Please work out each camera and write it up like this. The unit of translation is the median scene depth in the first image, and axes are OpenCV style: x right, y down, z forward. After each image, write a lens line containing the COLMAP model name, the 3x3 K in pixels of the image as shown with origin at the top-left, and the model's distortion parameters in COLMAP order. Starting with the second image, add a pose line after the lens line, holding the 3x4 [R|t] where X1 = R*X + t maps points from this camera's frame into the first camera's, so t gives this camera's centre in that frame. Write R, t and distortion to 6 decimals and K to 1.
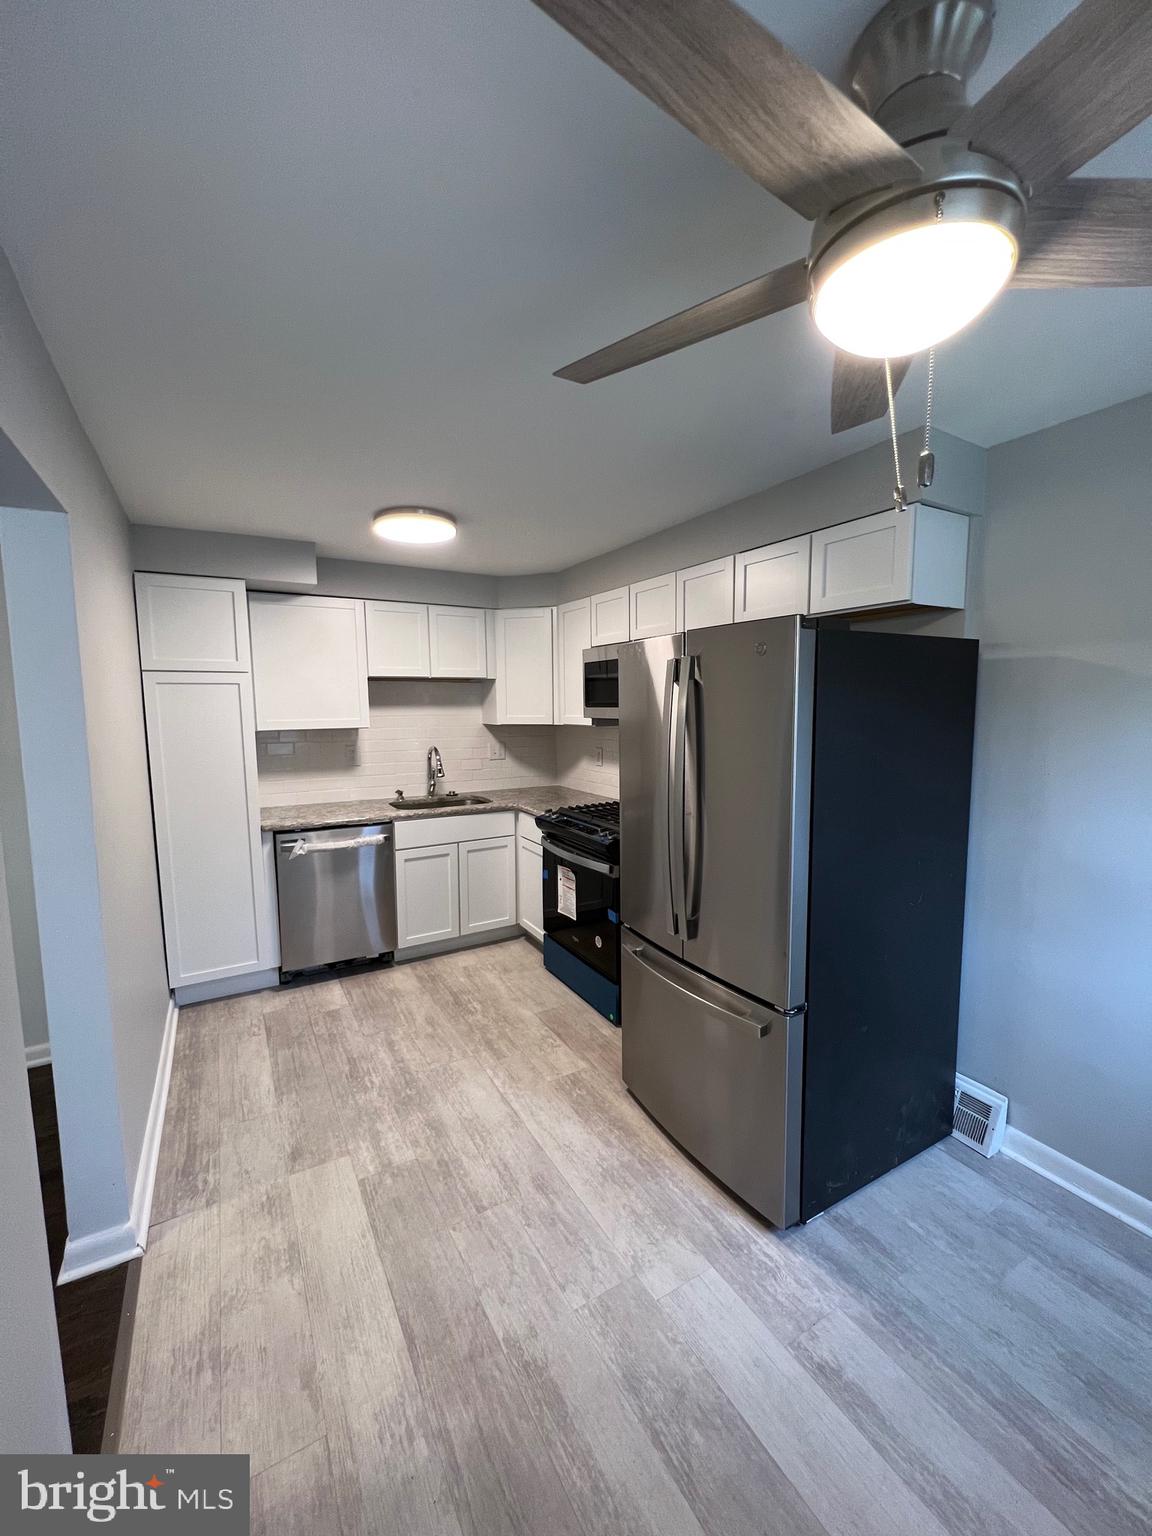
lens RADIAL K [[612.2, 0, 575.5], [0, 612.2, 765.3], [0, 0, 1]] dist [-0.002663, 0.000342]
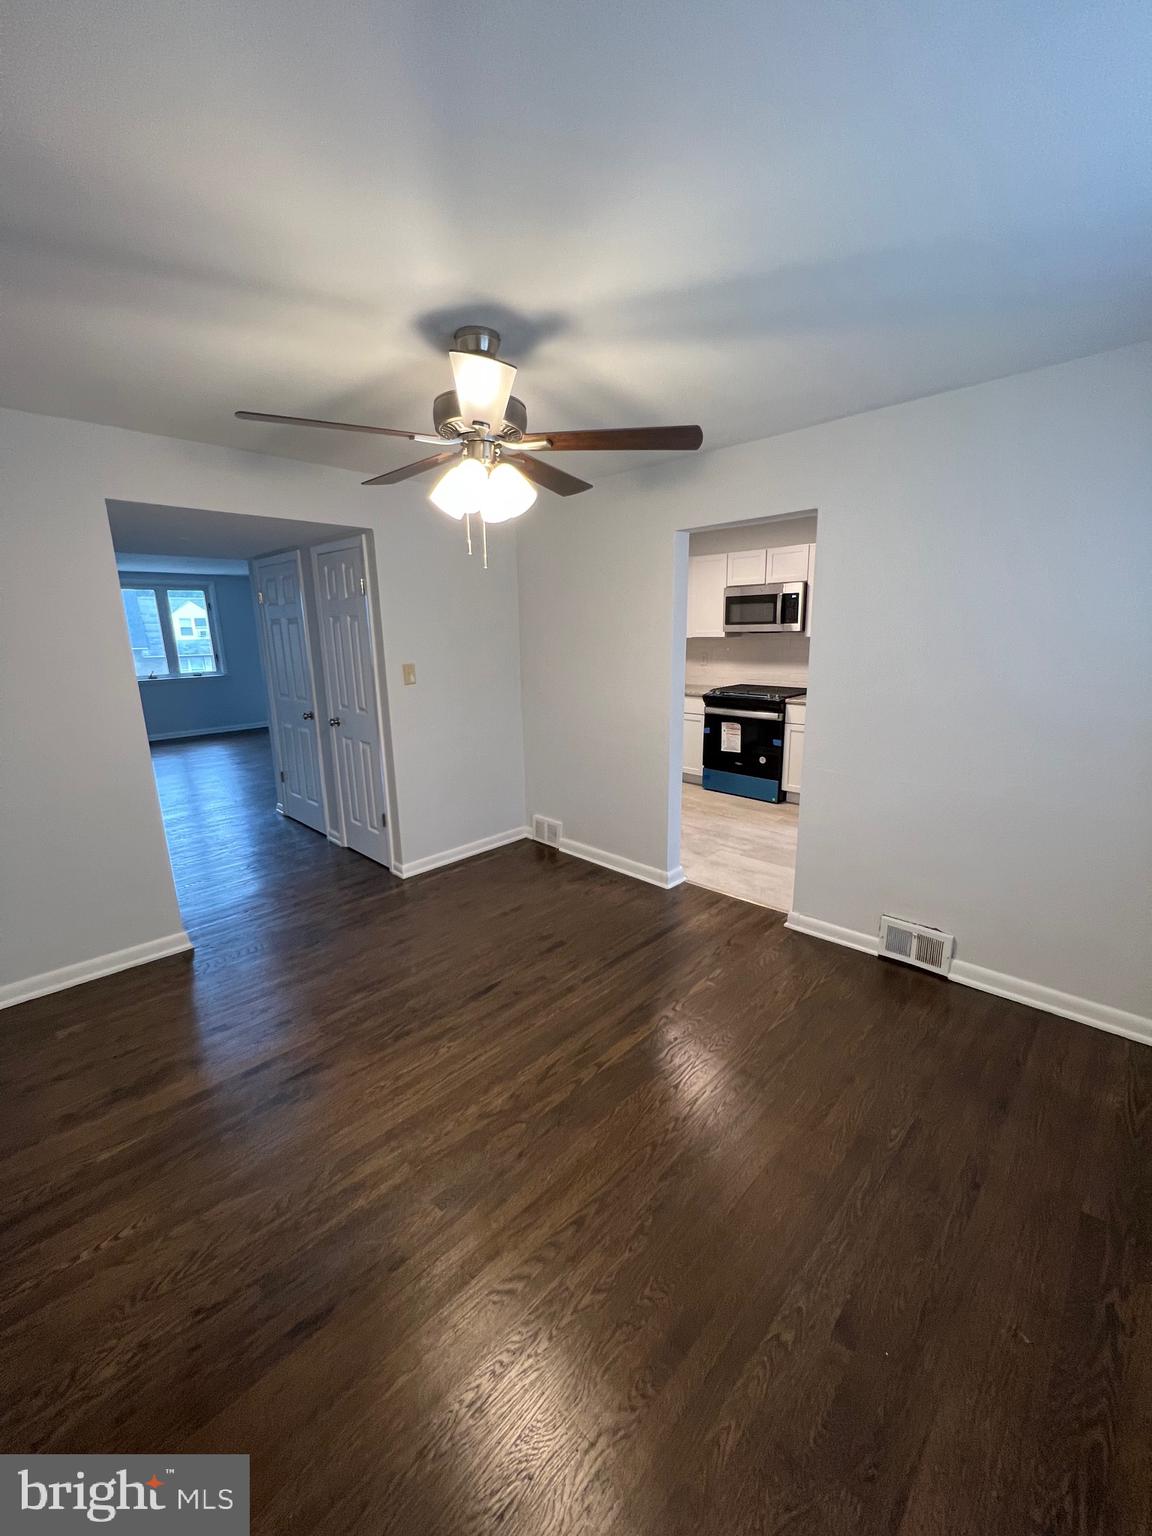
lens RADIAL K [[612.2, 0, 573.7], [0, 612.2, 769.1], [0, 0, 1]] dist [-0.002663, 0.000342]
pose [[0.961175, -0.072947, 0.266122, -0.992479], [0.039632, 0.990920, 0.128479, 0.068725], [-0.273077, -0.112944, 0.955339, -0.559709]]
